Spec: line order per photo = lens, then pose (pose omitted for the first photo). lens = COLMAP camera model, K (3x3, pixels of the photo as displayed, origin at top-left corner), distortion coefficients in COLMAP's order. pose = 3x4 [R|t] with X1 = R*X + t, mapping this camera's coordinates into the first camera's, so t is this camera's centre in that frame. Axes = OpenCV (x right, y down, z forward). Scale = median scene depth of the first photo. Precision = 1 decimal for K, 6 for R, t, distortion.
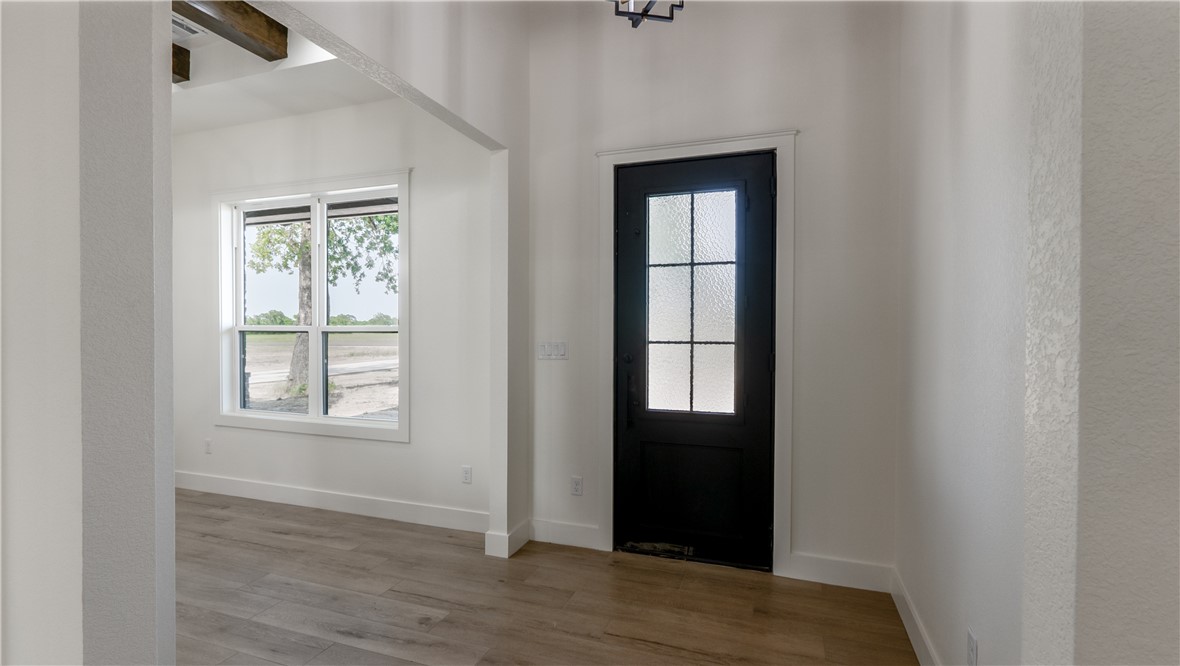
lens RADIAL K [[546.2, 0, 589.3], [0, 546.2, 330.6], [0, 0, 1]] dist [-0.005315, 0.000453]
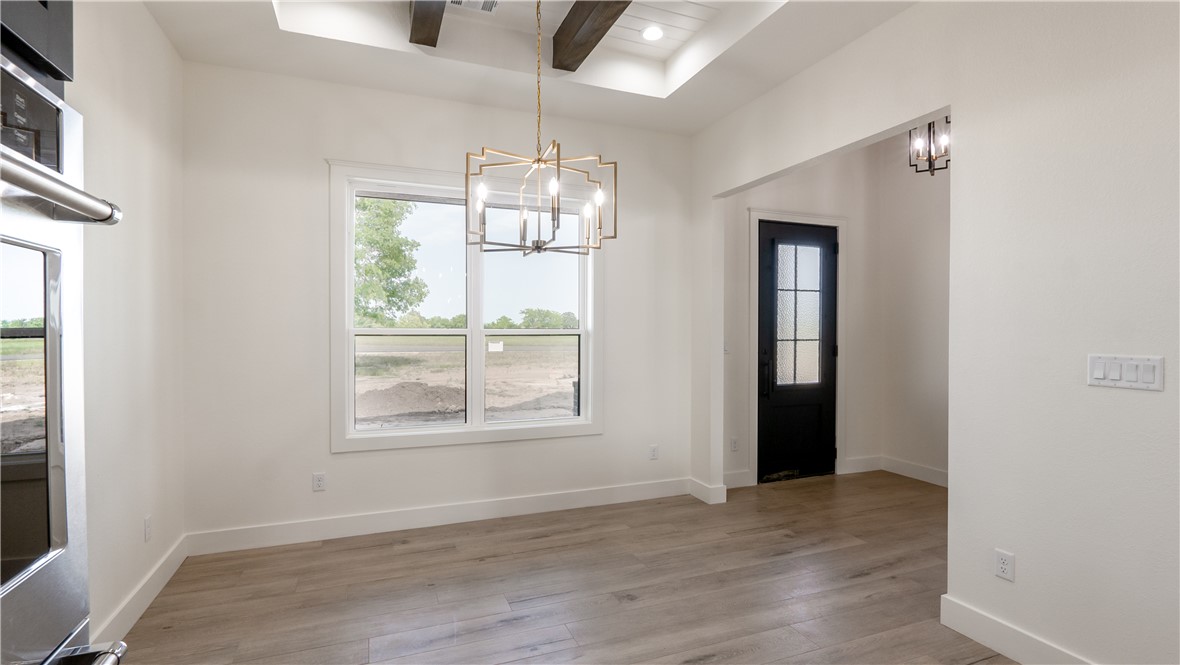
lens RADIAL K [[546.2, 0, 587.6], [0, 546.2, 331.5], [0, 0, 1]] dist [-0.005315, 0.000453]
pose [[0.751648, -0.005222, 0.659544, -1.276023], [0.001573, 0.999980, 0.006124, -0.013360], [-0.659563, -0.003566, 0.751641, 0.210053]]
